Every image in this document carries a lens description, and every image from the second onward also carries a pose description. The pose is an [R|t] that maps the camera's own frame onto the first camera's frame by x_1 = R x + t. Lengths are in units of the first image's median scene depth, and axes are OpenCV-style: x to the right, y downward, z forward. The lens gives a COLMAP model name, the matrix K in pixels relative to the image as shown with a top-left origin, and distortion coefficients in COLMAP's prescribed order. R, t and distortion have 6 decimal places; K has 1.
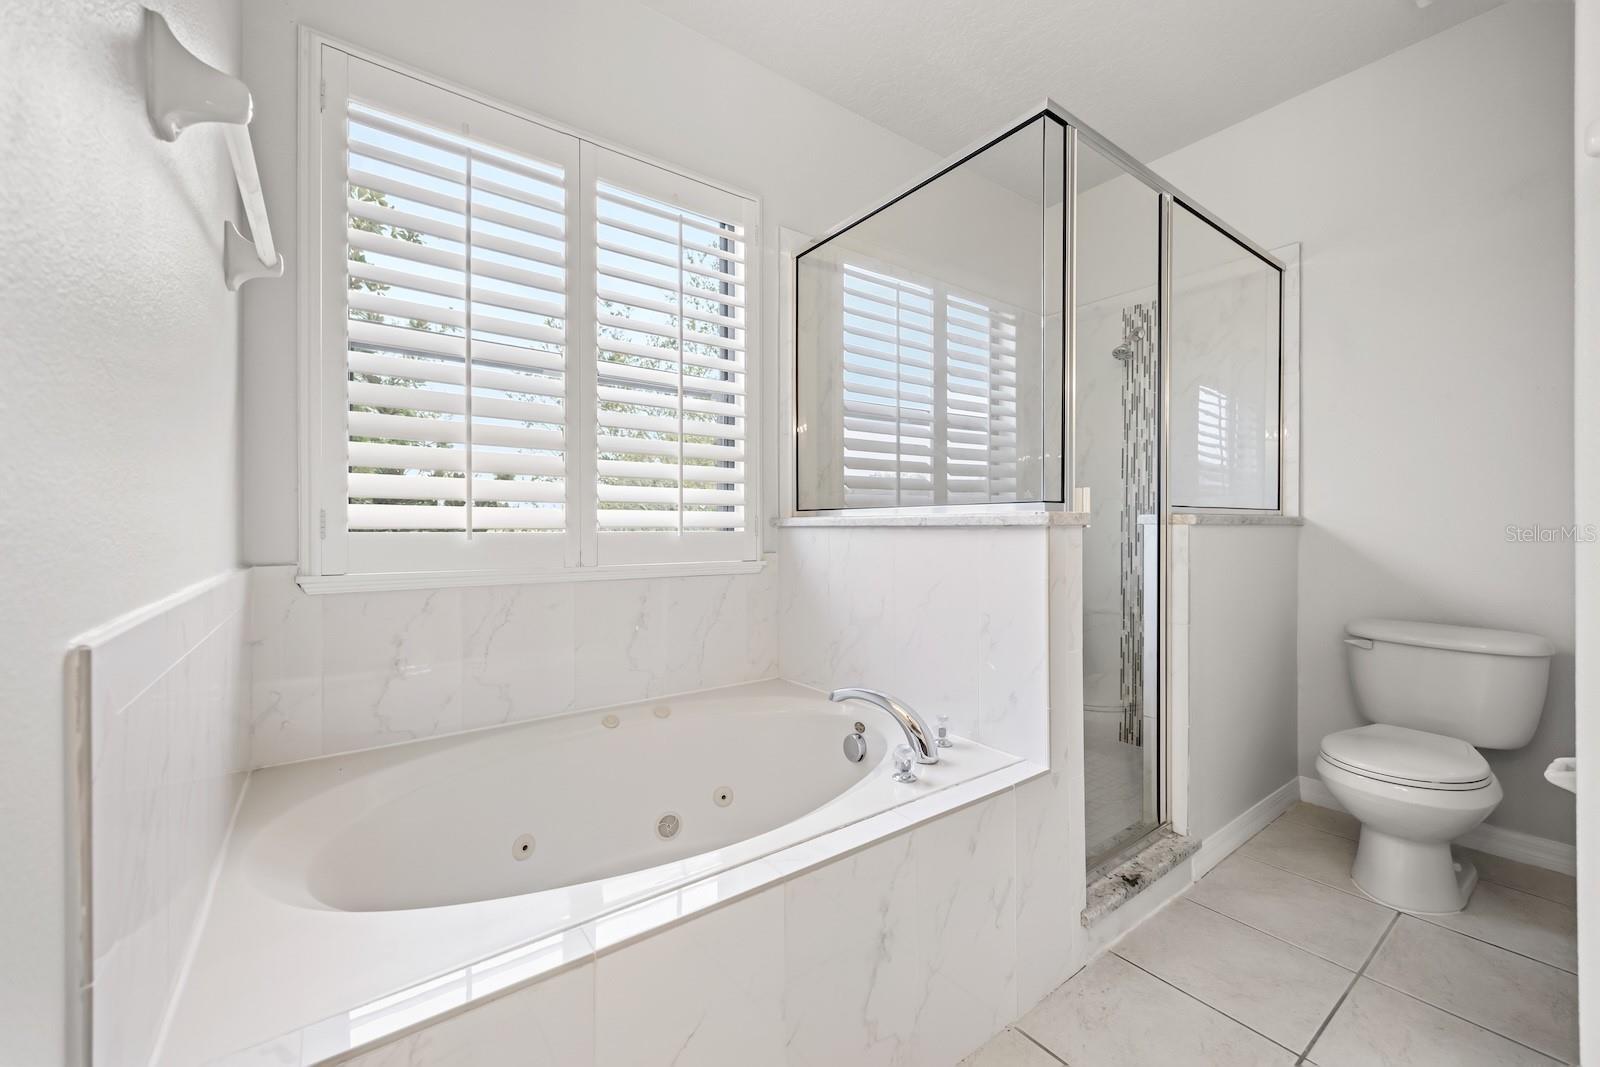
lens RADIAL K [[616.8, 0, 795.9], [0, 616.8, 529.9], [0, 0, 1]] dist [0.001209, -0.000011]
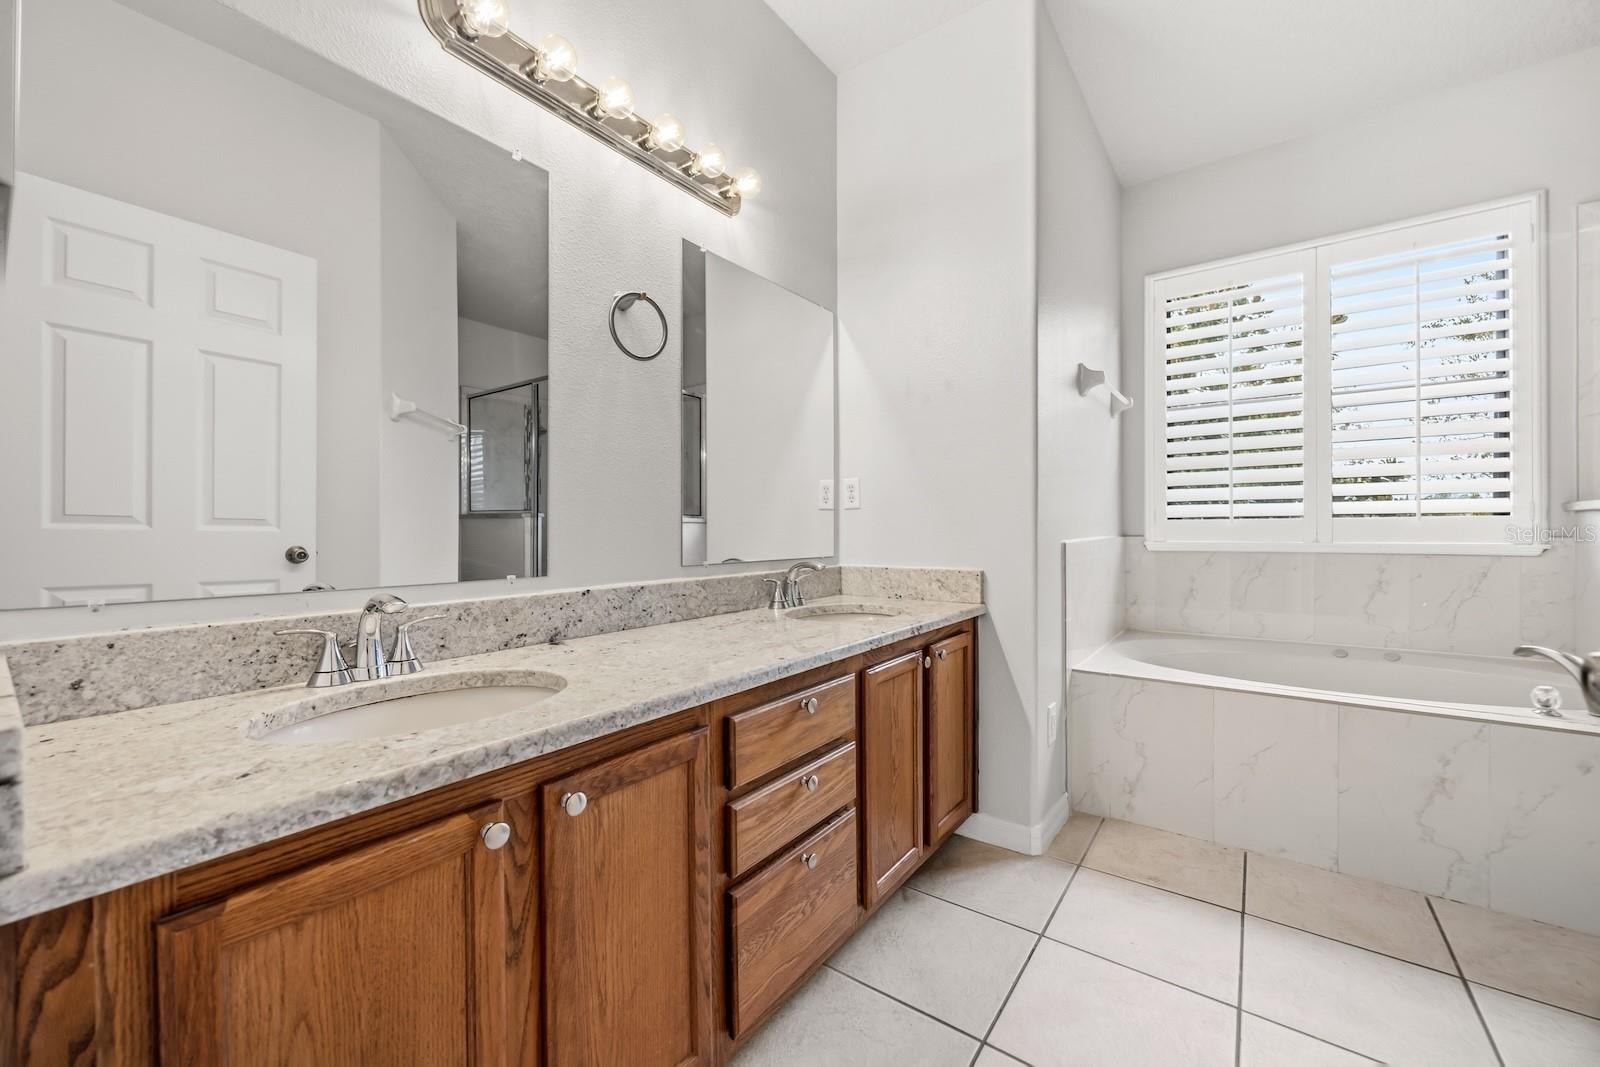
lens RADIAL K [[616.8, 0, 795.9], [0, 616.8, 529.9], [0, 0, 1]] dist [0.001209, -0.000011]
pose [[0.271260, -0.002929, -0.962502, 0.748167], [0.001266, 0.999996, -0.002686, 0.033959], [0.962505, -0.000490, 0.271262, -0.594640]]
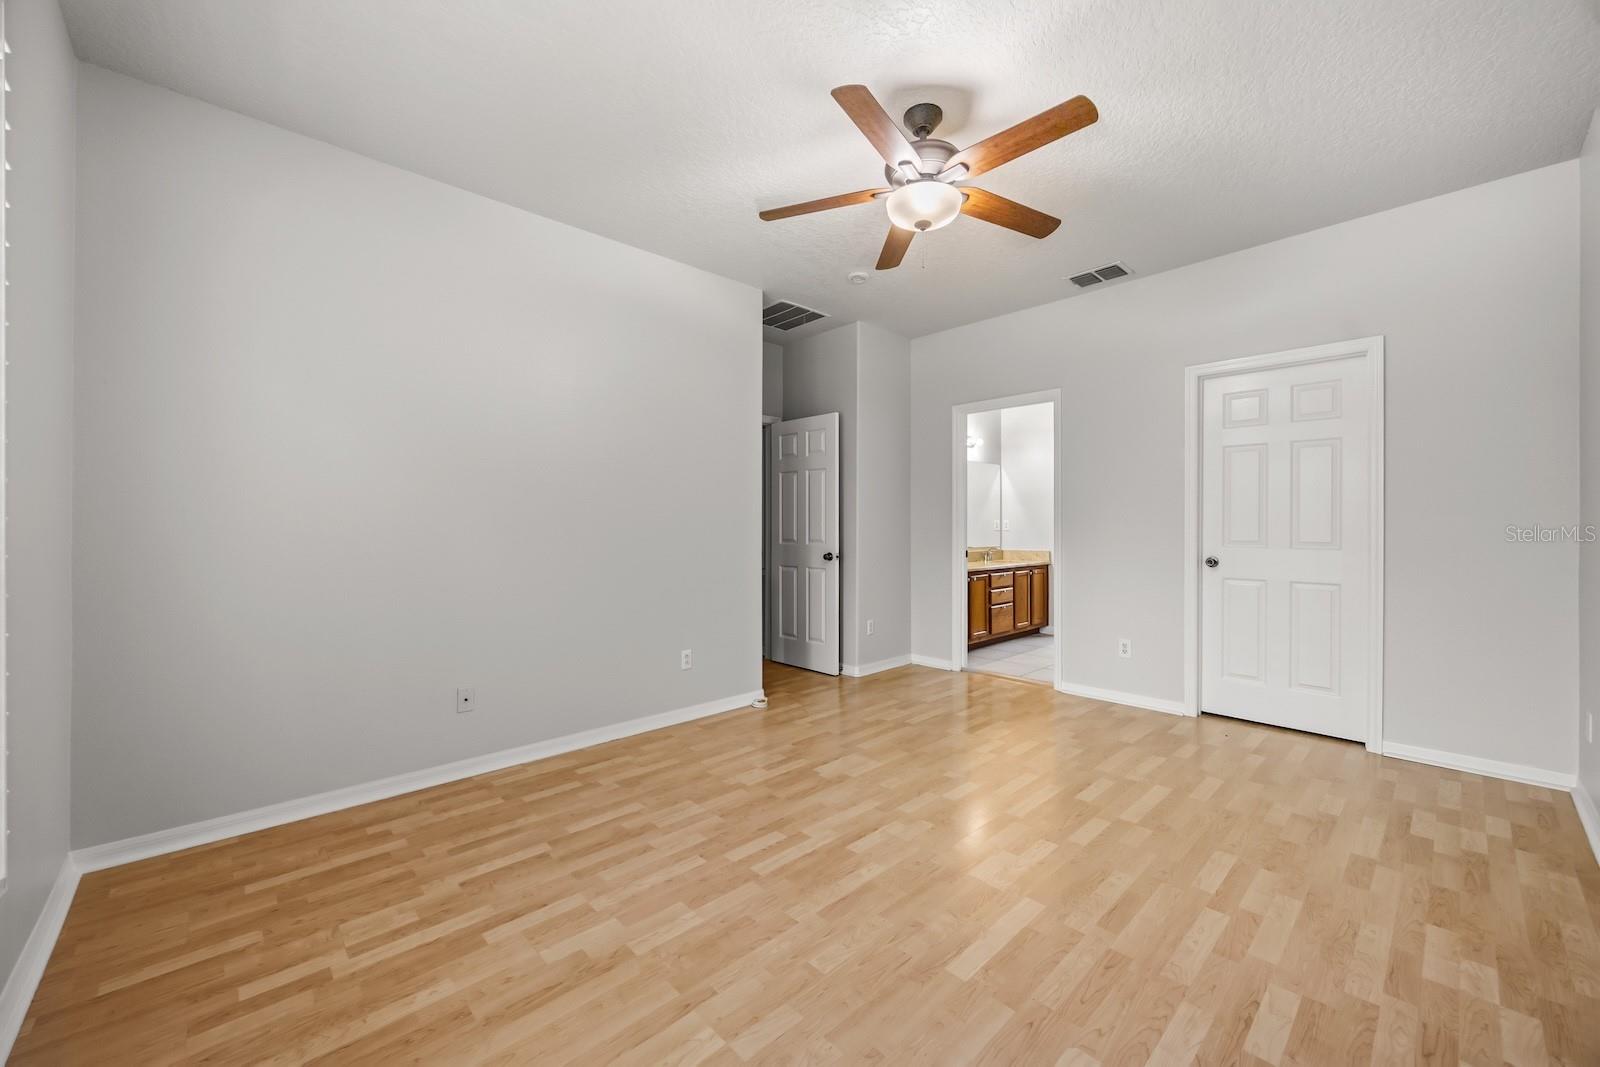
lens RADIAL K [[616.8, 0, 795.9], [0, 616.8, 529.9], [0, 0, 1]] dist [0.001209, -0.000011]
pose [[0.095697, -0.001713, -0.995409, 4.253292], [-0.002270, 0.999996, -0.001939, -0.023603], [0.995408, 0.002445, 0.095692, -2.297319]]
